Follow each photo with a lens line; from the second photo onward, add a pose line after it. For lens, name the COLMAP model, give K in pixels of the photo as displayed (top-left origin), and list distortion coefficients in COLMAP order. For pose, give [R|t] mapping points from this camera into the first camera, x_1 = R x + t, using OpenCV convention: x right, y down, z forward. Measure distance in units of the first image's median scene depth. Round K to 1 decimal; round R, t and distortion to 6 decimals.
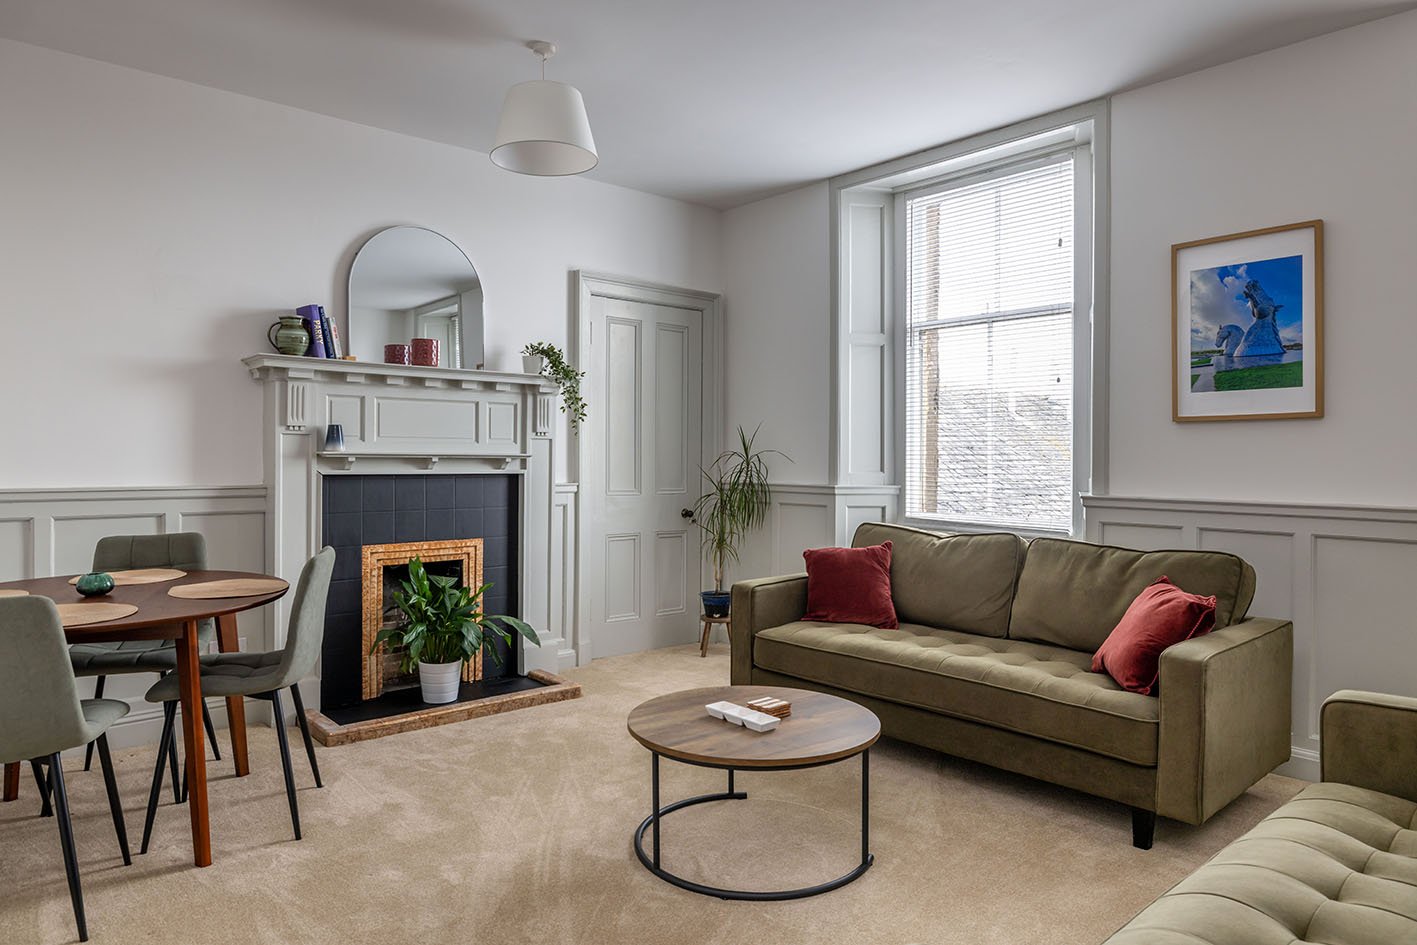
lens RADIAL K [[890.0, 0, 703.4], [0, 890.0, 469.4], [0, 0, 1]] dist [0.003641, 0.003895]
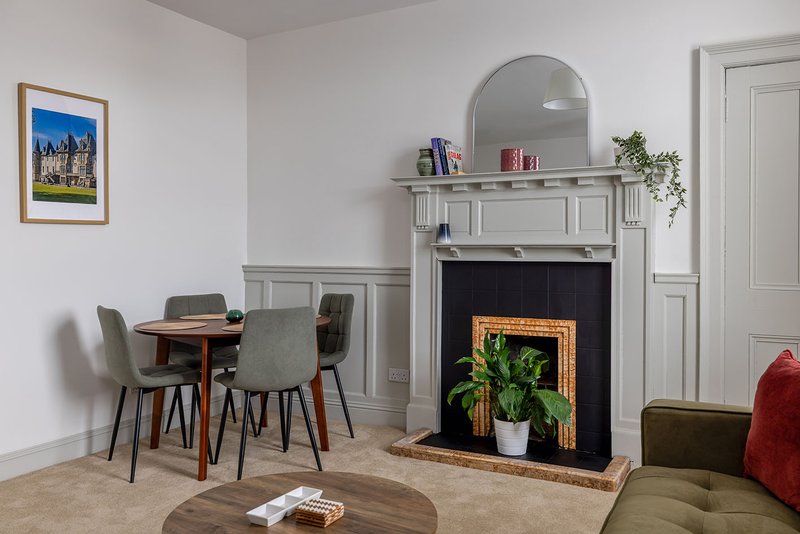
lens RADIAL K [[673.4, 0, 400.3], [0, 673.4, 258.7], [0, 0, 1]] dist [-0.003998, -0.001773]
pose [[0.352287, 0.001486, -0.935891, 0.465219], [-0.012093, 0.999922, -0.002964, 0.006093], [0.935814, 0.012362, 0.352278, 0.516959]]
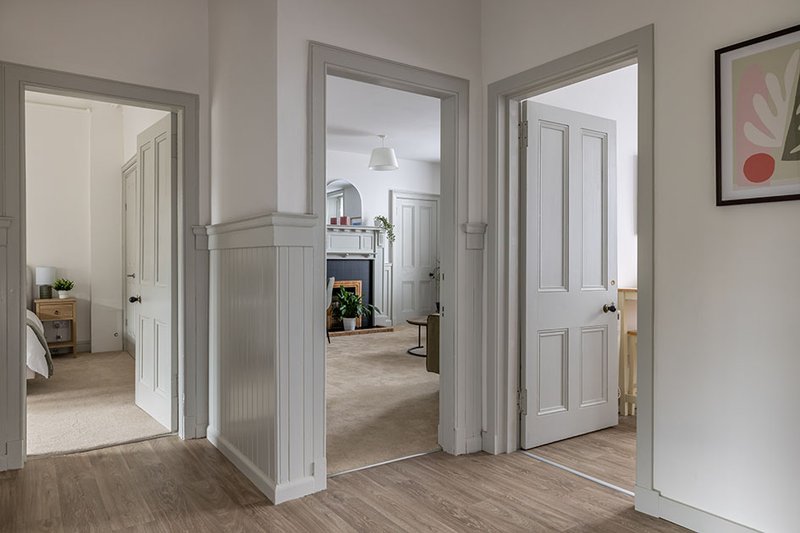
lens RADIAL K [[560.7, 0, 399.2], [0, 560.7, 270.2], [0, 0, 1]] dist [-0.026260, -0.001922]
pose [[0.992362, 0.000833, -0.123361, 0.121626], [0.000114, 0.999971, 0.007673, 0.028045], [0.123364, -0.007629, 0.992332, -0.918386]]
